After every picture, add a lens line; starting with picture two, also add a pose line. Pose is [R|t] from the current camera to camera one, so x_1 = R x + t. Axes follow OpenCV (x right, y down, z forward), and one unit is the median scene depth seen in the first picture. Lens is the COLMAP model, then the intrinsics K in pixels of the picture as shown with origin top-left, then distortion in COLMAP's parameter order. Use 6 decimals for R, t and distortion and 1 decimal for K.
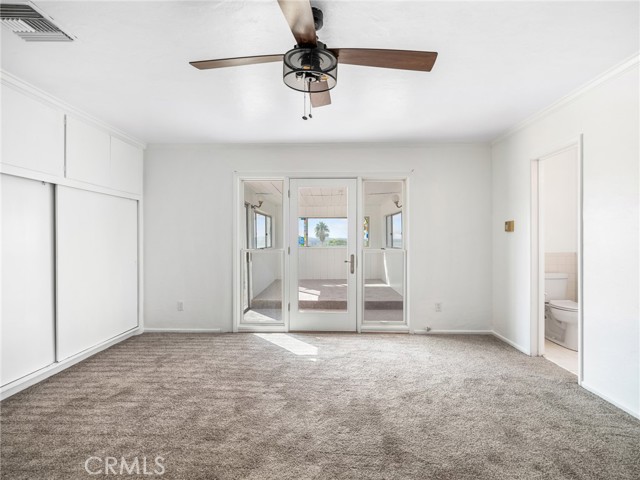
lens RADIAL K [[320.5, 0, 320.0], [0, 320.5, 240.0], [0, 0, 1]] dist [0.000327, -0.000290]
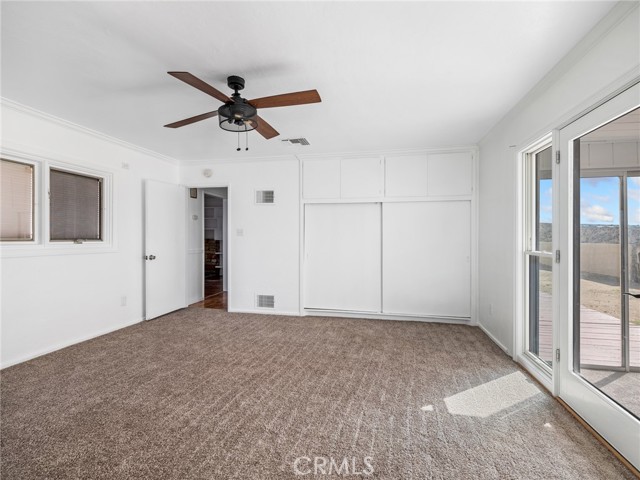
lens RADIAL K [[311.1, 0, 320.0], [0, 311.1, 240.0], [0, 0, 1]] dist [0.000322, 0.000008]
pose [[-0.182535, 0.014483, -0.983093, 0.587692], [-0.006251, 0.999854, 0.015890, -0.004811], [0.983180, 0.009045, -0.182417, 0.745416]]
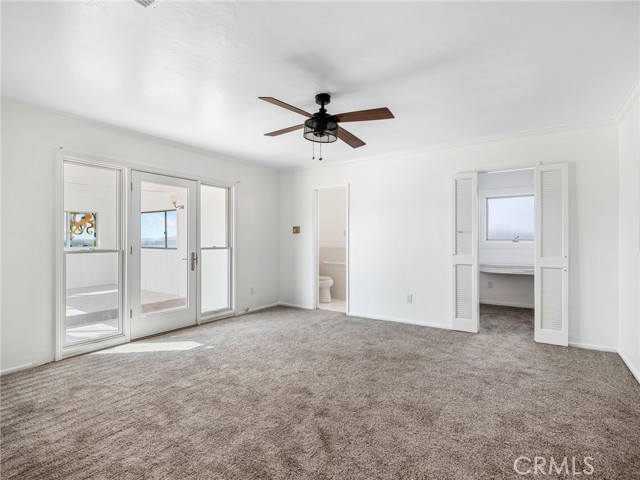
lens RADIAL K [[340.5, 0, 320.0], [0, 340.5, 240.0], [0, 0, 1]] dist [-0.000448, -0.000348]
pose [[0.517988, 0.000338, 0.855388, -0.687692], [0.001246, 0.999999, -0.001149, 0.006835], [-0.855387, 0.001662, 0.517987, 0.063335]]
